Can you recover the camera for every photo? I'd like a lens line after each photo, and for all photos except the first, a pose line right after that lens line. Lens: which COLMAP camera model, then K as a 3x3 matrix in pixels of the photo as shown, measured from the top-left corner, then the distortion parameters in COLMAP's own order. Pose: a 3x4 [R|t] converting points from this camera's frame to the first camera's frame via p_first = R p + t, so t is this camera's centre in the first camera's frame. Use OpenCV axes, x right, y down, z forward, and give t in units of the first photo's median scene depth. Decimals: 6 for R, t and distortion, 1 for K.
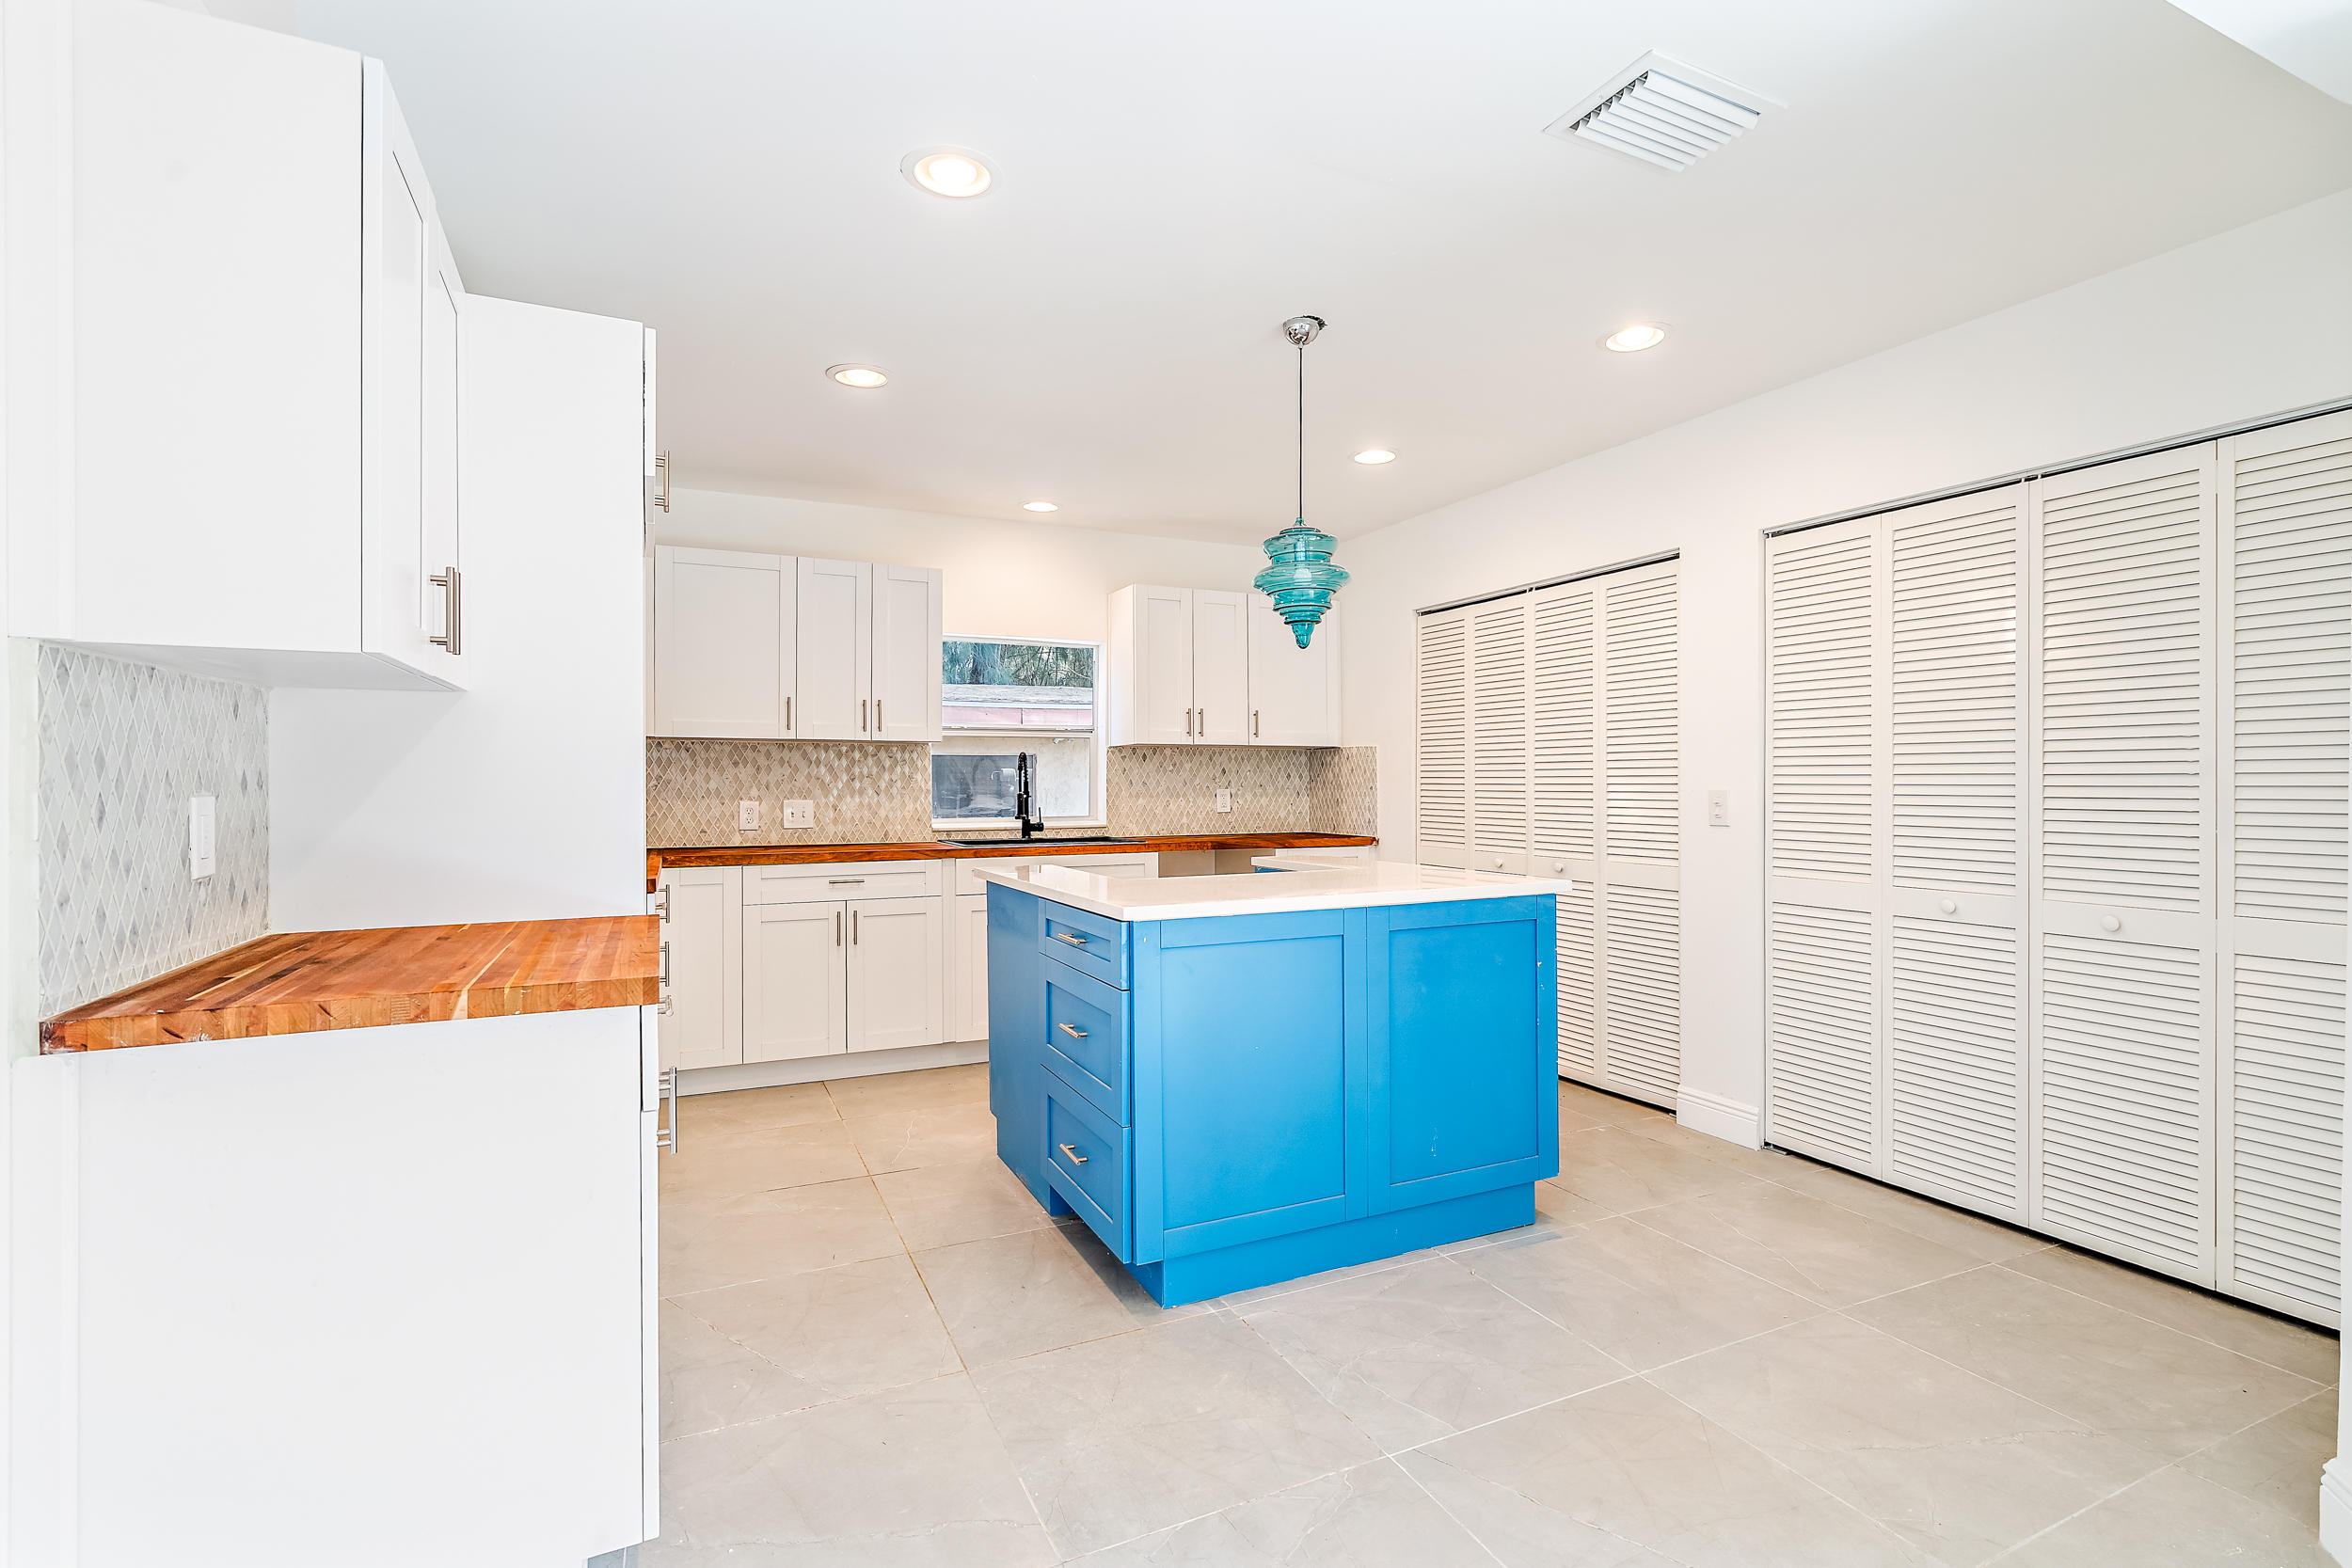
lens RADIAL K [[1067.3, 0, 1177.5], [0, 1067.3, 788.6], [0, 0, 1]] dist [0.004732, -0.000278]
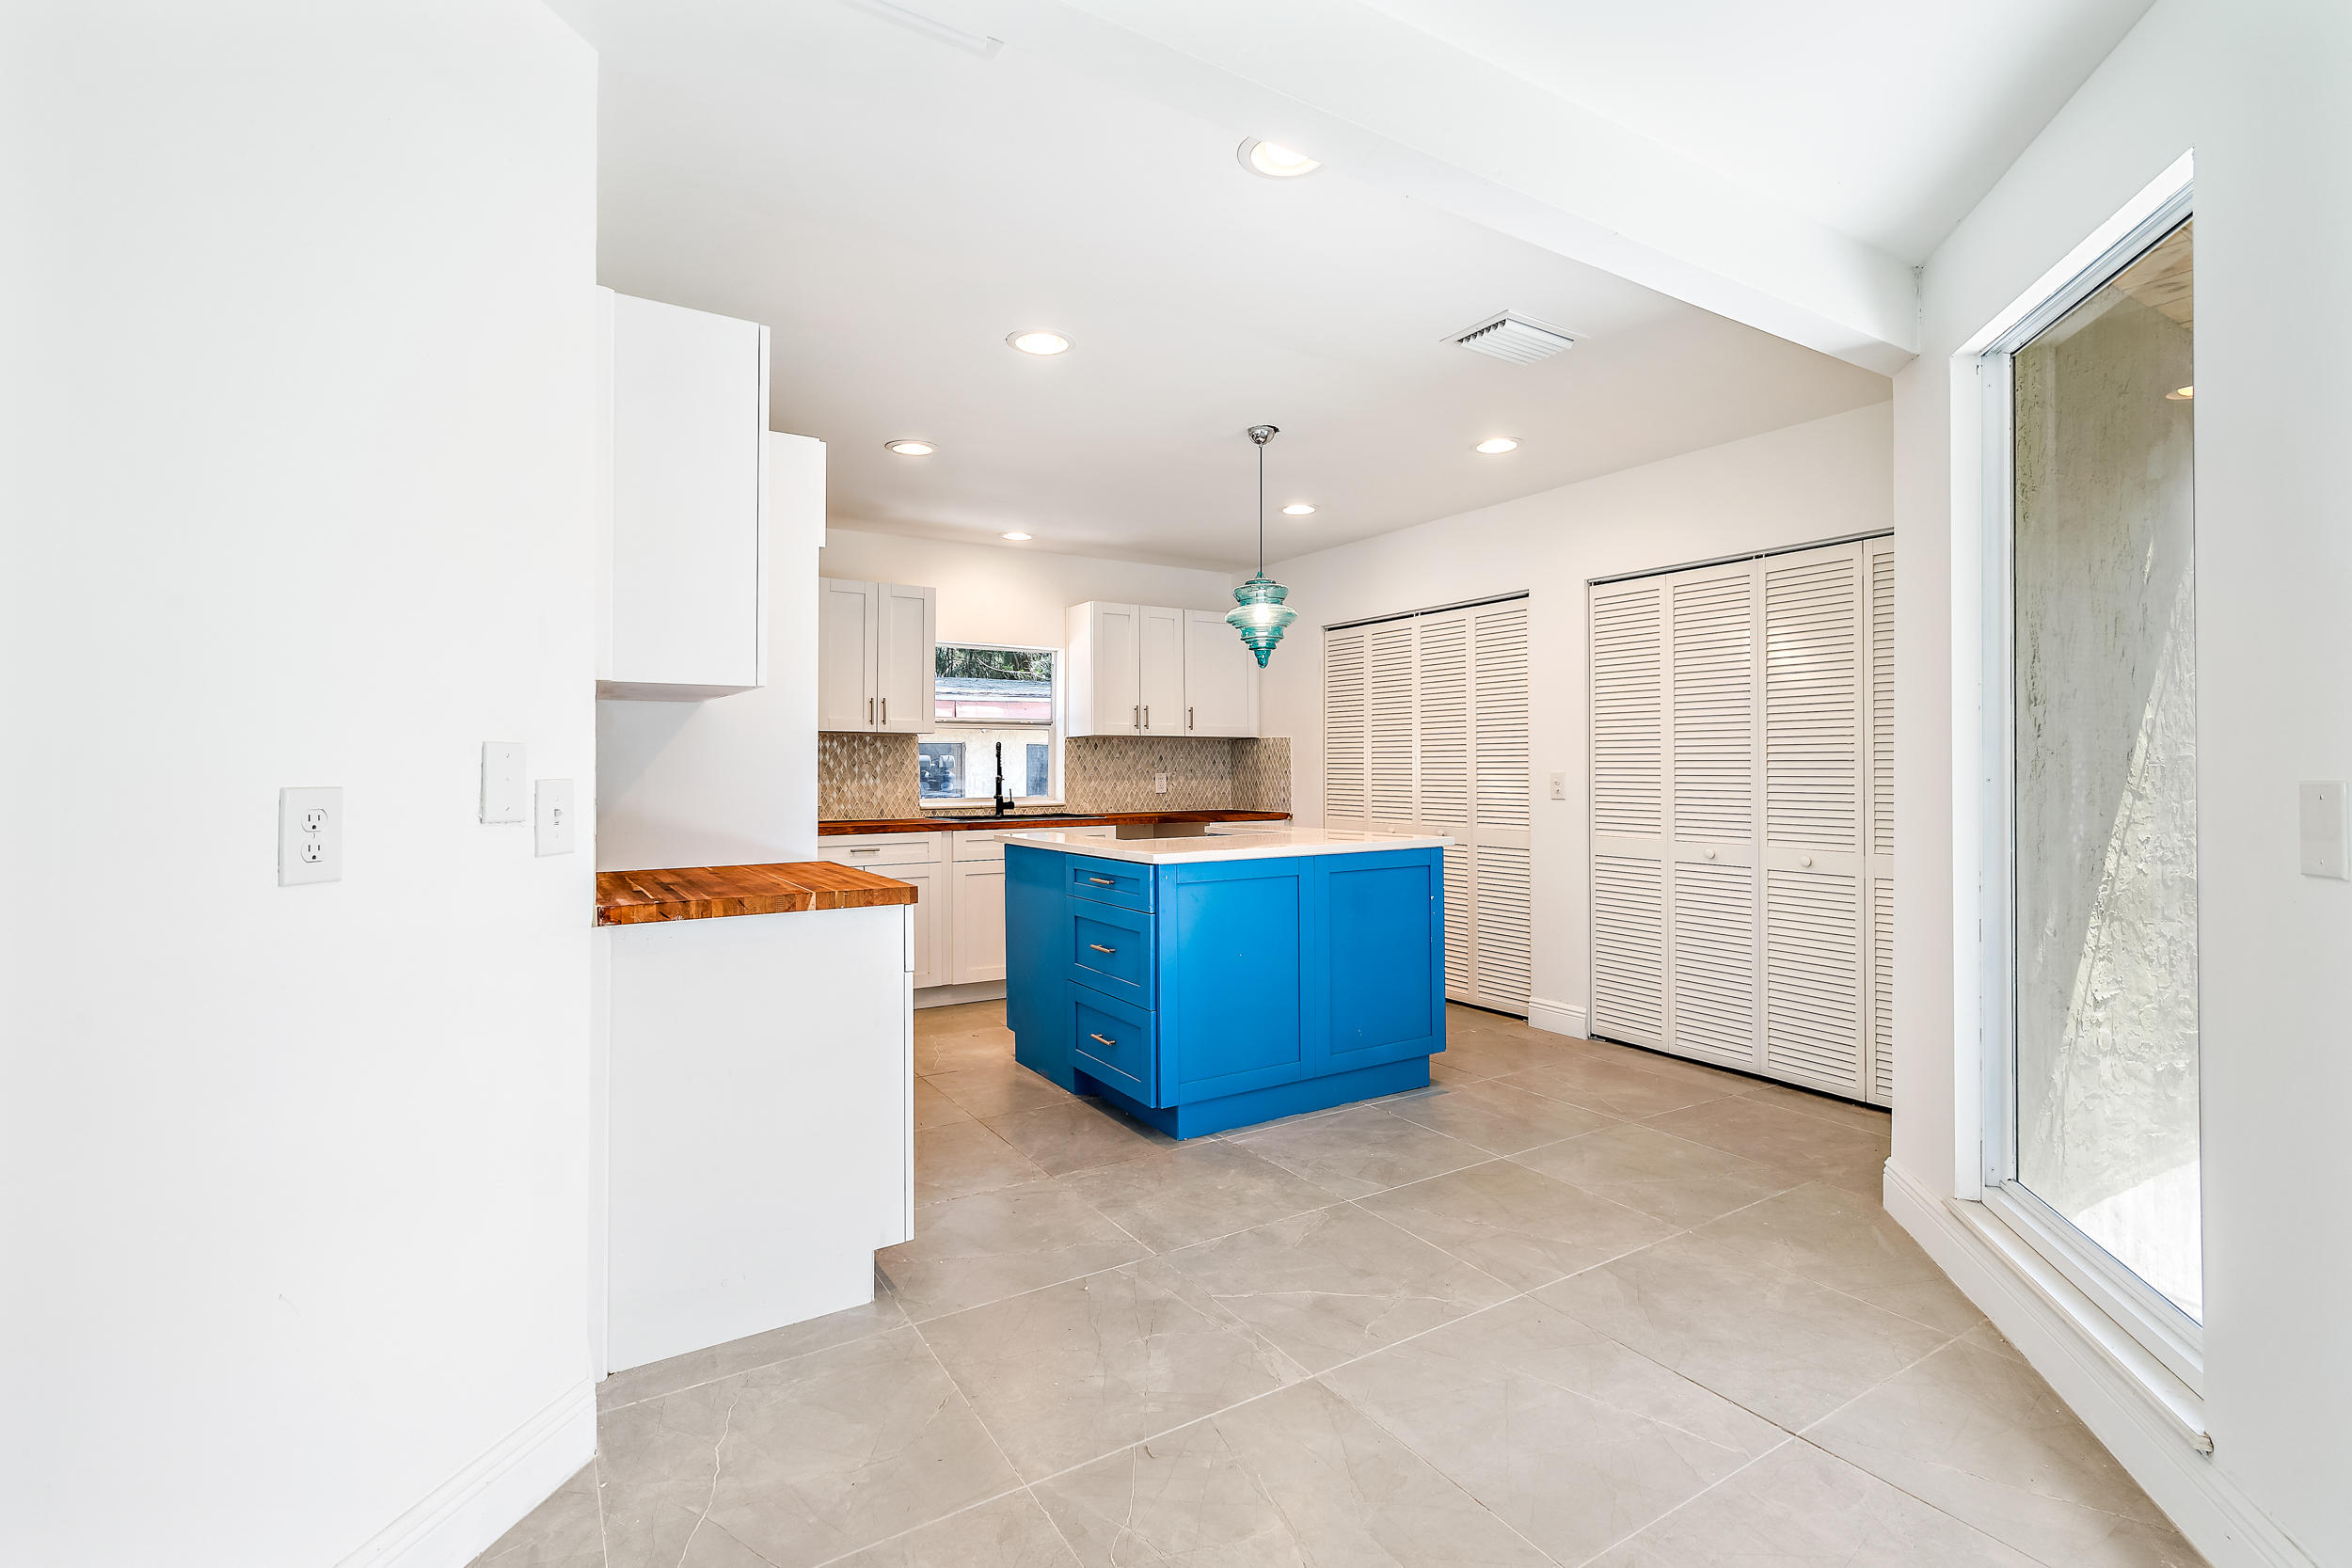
lens RADIAL K [[1067.3, 0, 1177.6], [0, 1067.3, 766.3], [0, 0, 1]] dist [0.004732, -0.000278]
pose [[0.993237, -0.000929, 0.116102, -0.115262], [0.001893, 0.999965, -0.008190, 0.003670], [-0.116090, 0.008355, 0.993204, -0.259815]]
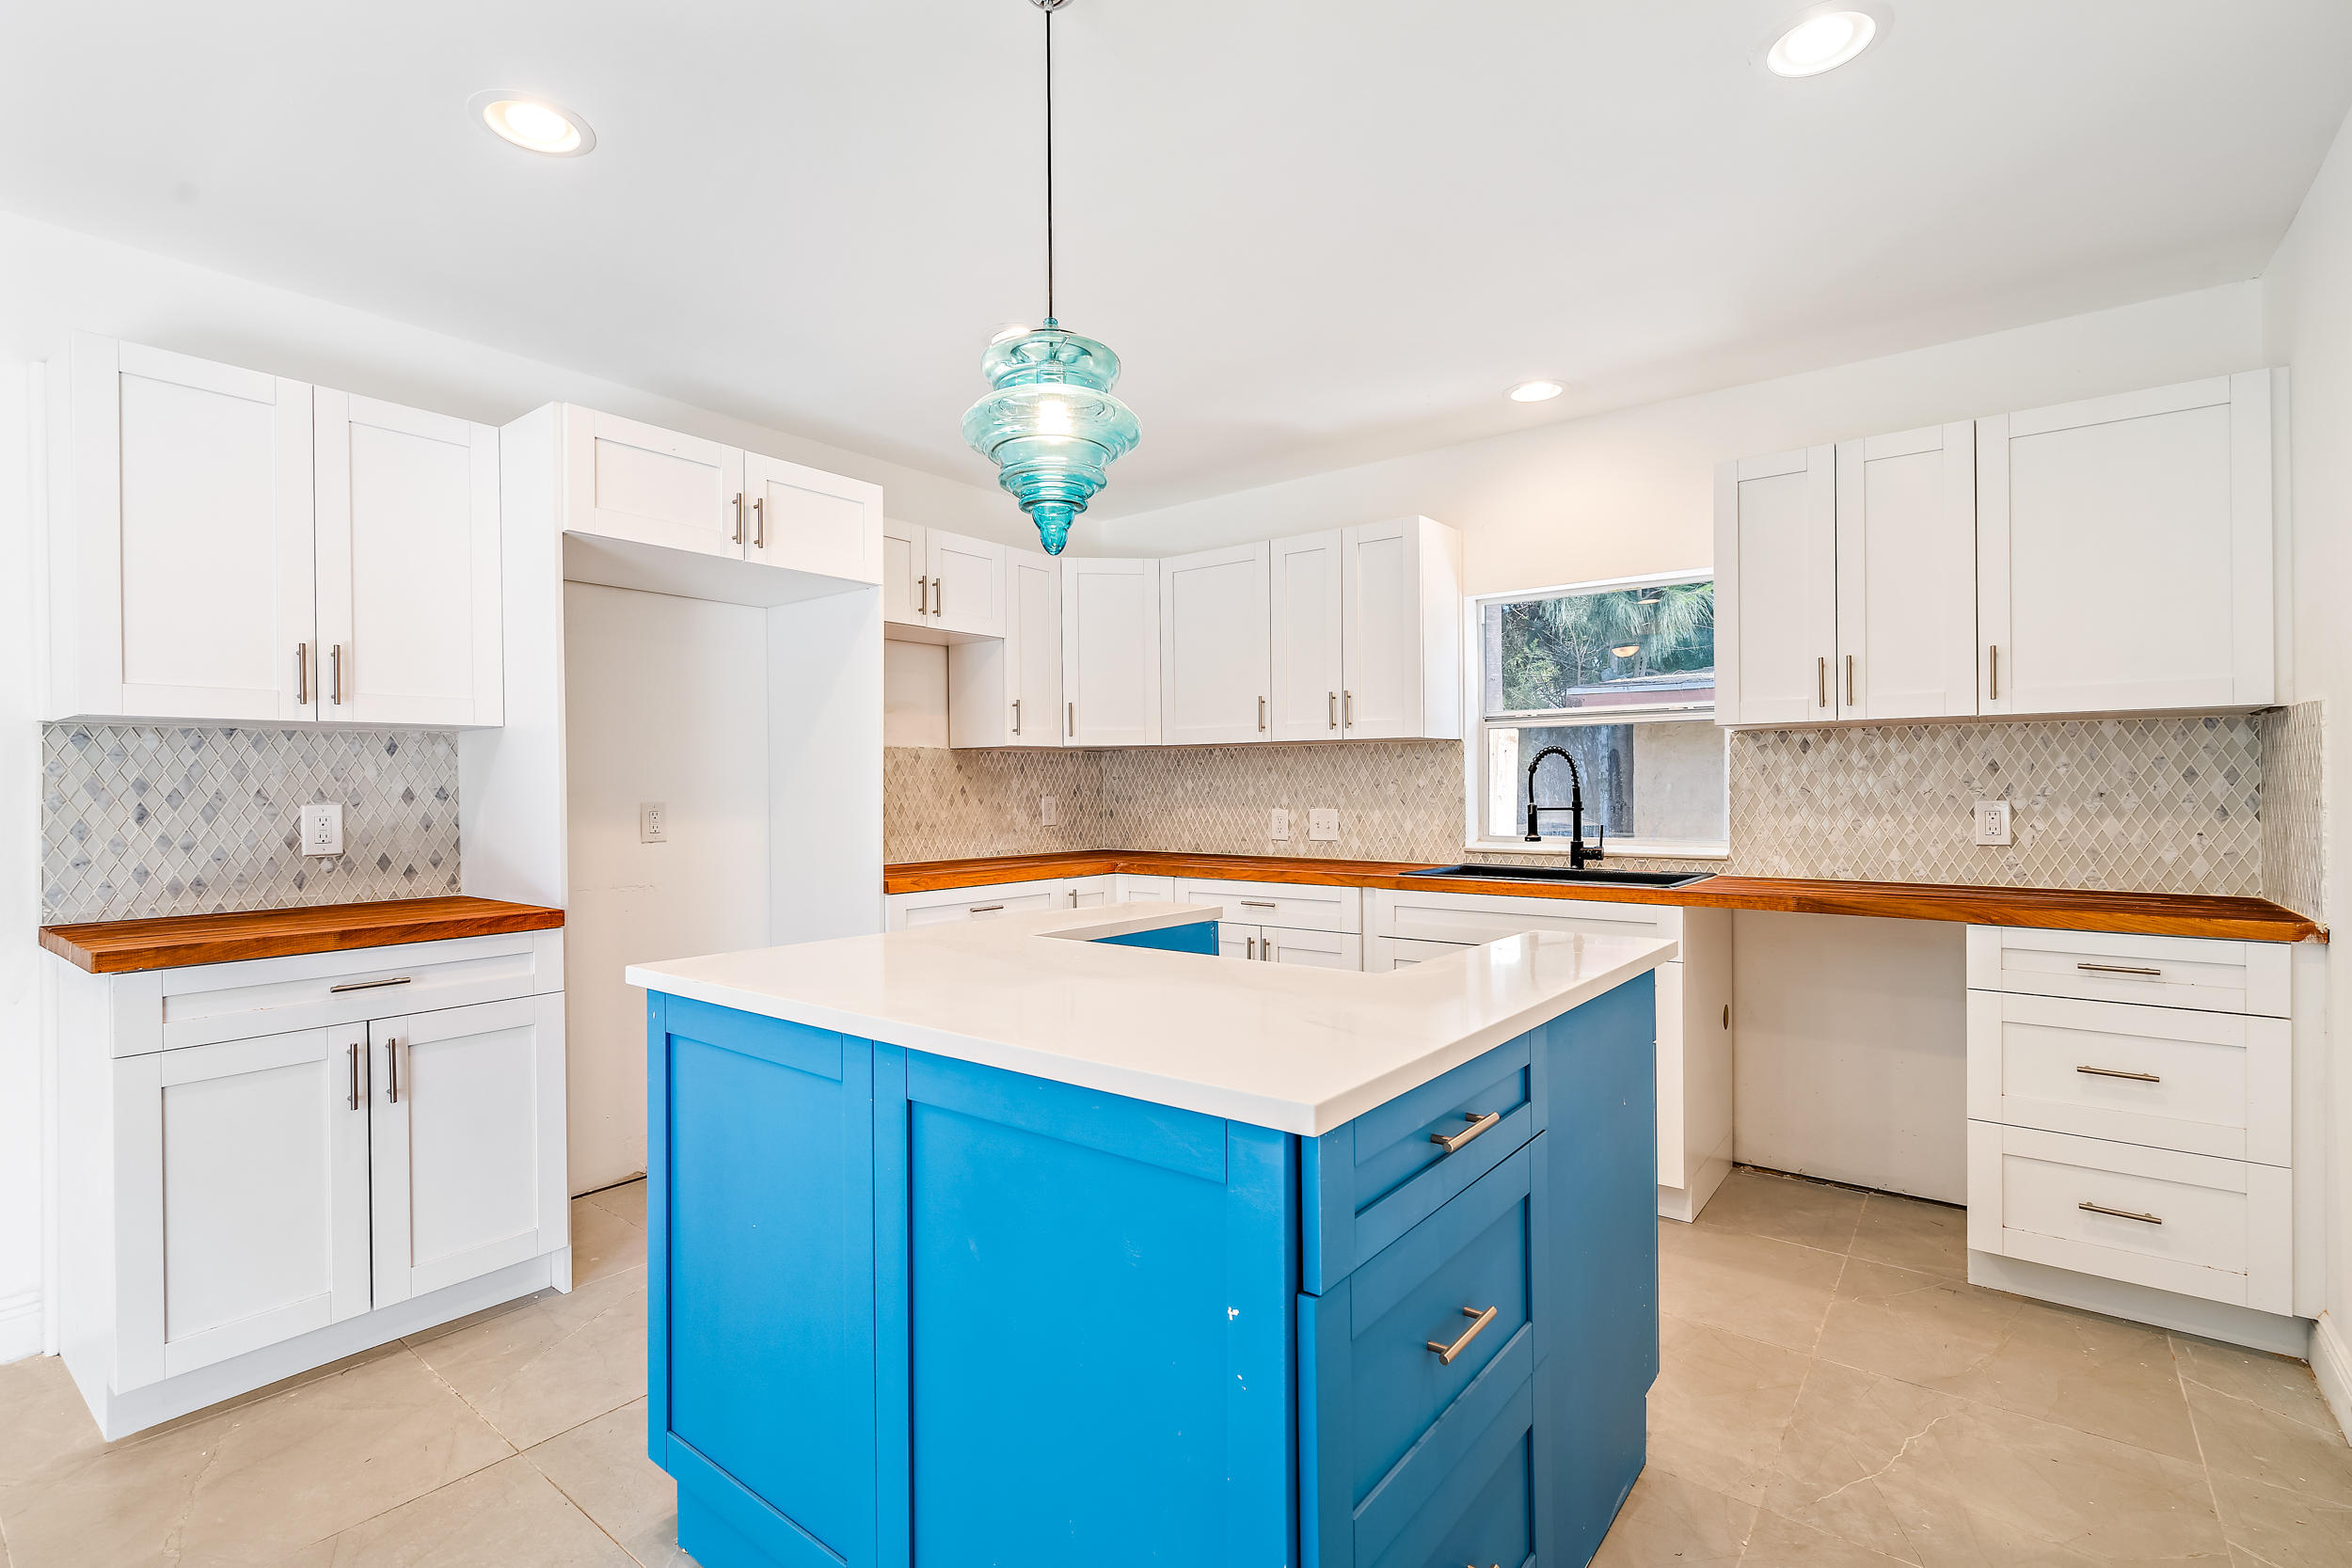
lens RADIAL K [[1067.3, 0, 1220.1], [0, 1067.3, 794.3], [0, 0, 1]] dist [0.004732, -0.000278]
pose [[0.465062, 0.005122, -0.885263, 0.509213], [-0.000080, 0.999984, 0.005743, -0.008794], [0.885278, -0.002600, 0.465055, 0.647300]]
